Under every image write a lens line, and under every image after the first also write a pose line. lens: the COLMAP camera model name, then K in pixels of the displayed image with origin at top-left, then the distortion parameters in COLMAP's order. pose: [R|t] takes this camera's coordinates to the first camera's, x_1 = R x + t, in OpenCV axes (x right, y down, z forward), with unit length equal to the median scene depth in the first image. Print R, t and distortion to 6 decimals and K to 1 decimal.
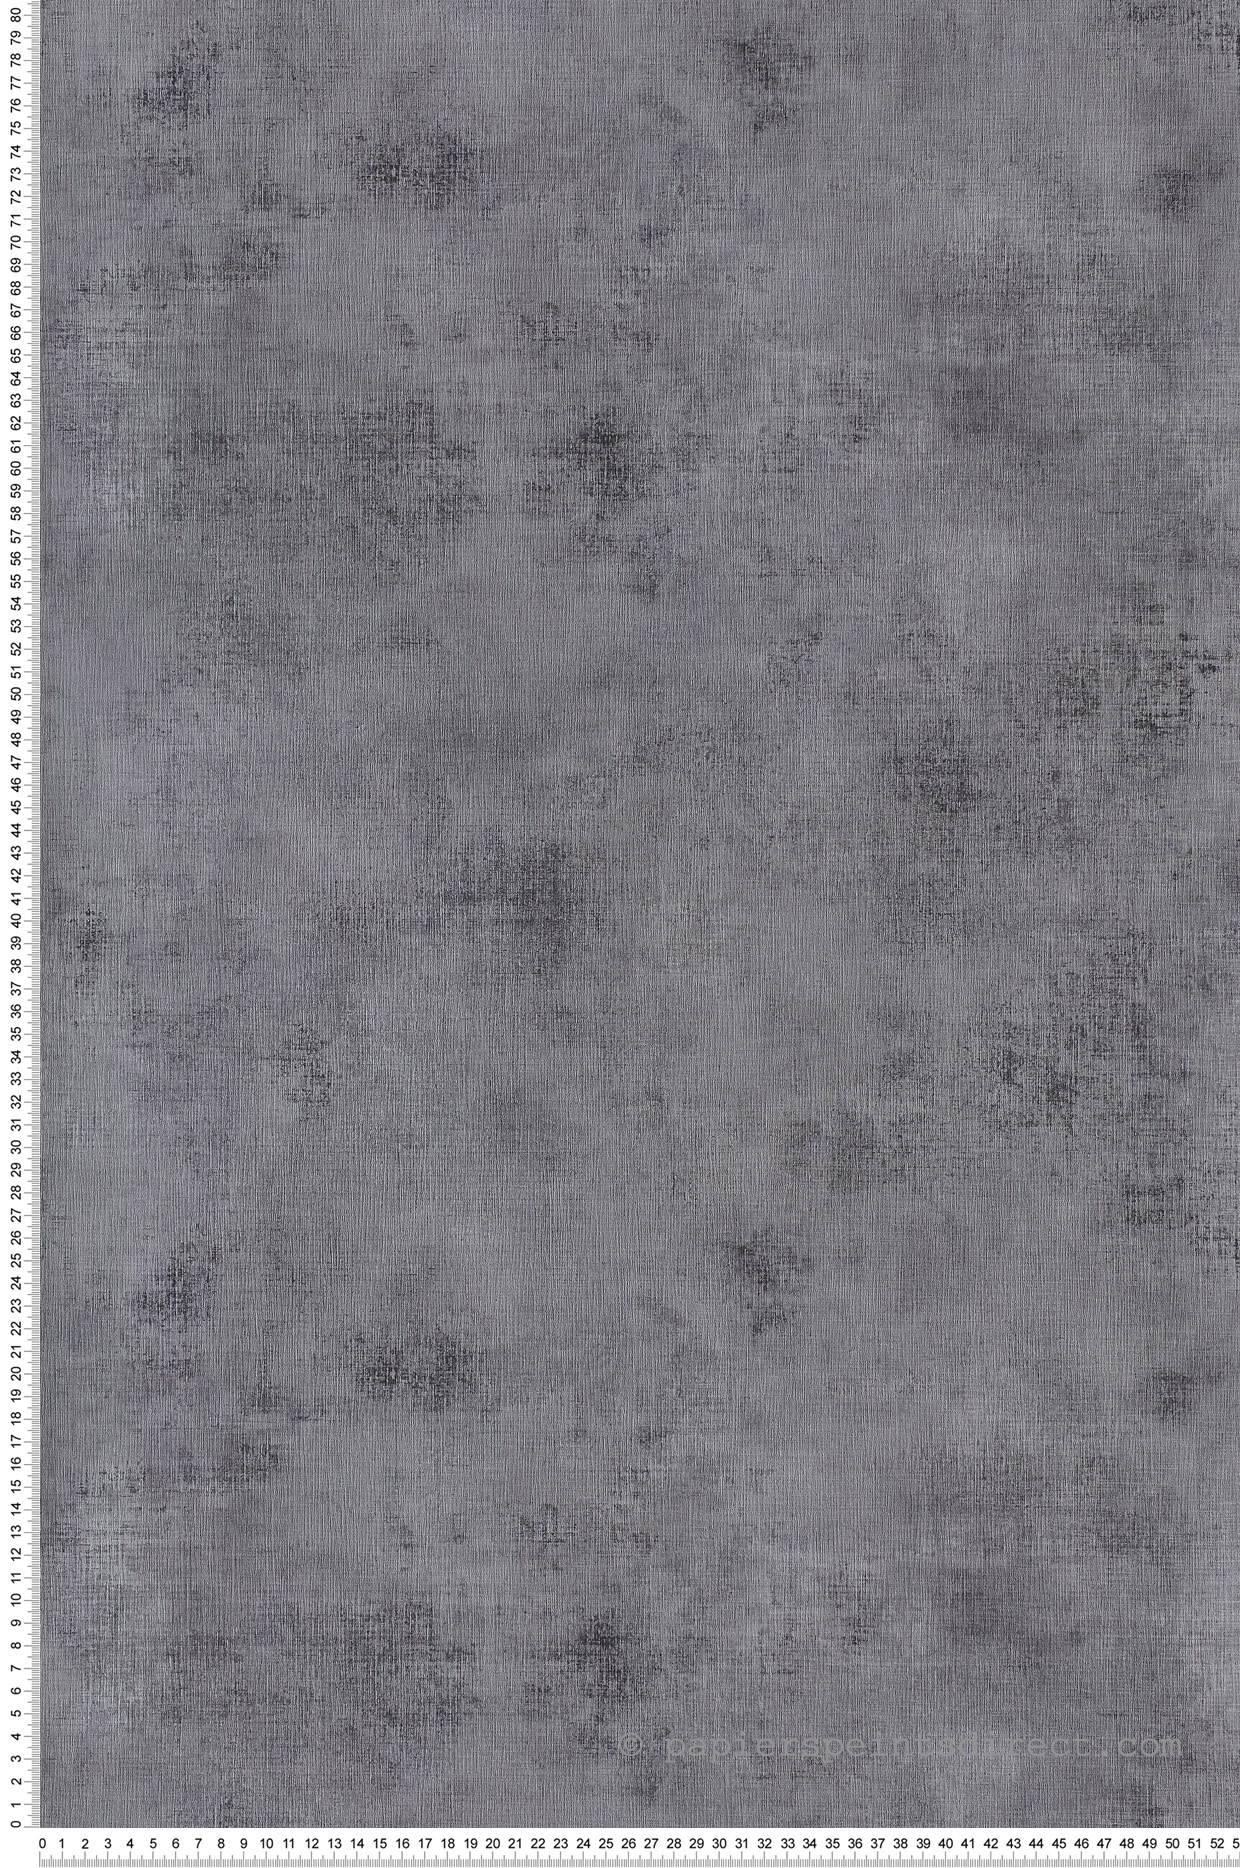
lens RADIAL K [[3199.2, 0, 619.8], [0, 3199.2, 932.1], [0, 0, 1]] dist [0.020597, 0.000000]
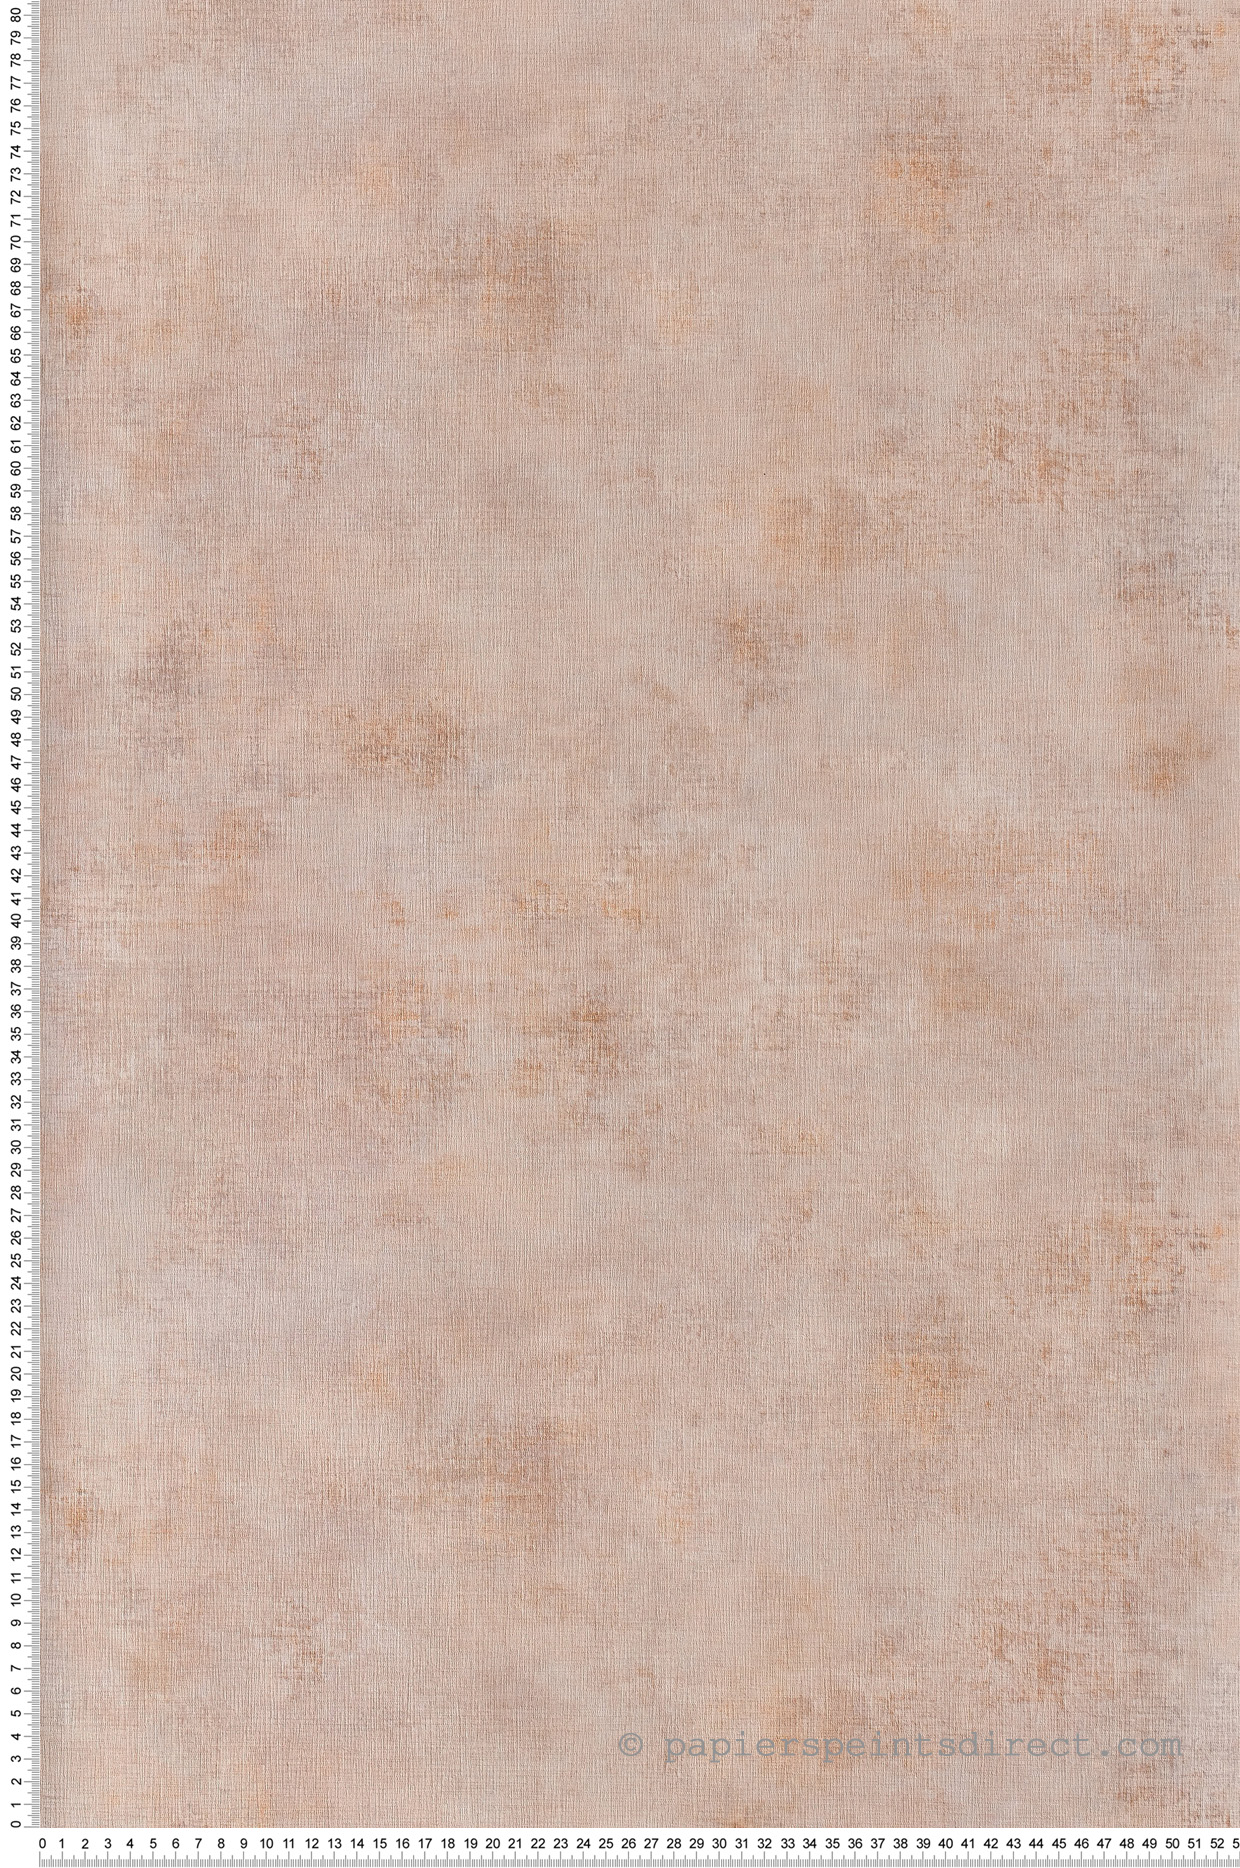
lens RADIAL K [[3199.2, 0, 620.8], [0, 3199.2, 1001.5], [0, 0, 1]] dist [0.020597, 0.000000]
pose [[0.999995, -0.000839, 0.002942, 0.000162], [0.000832, 0.999997, 0.002305, -0.161173], [-0.002944, -0.002303, 0.999993, -0.000222]]
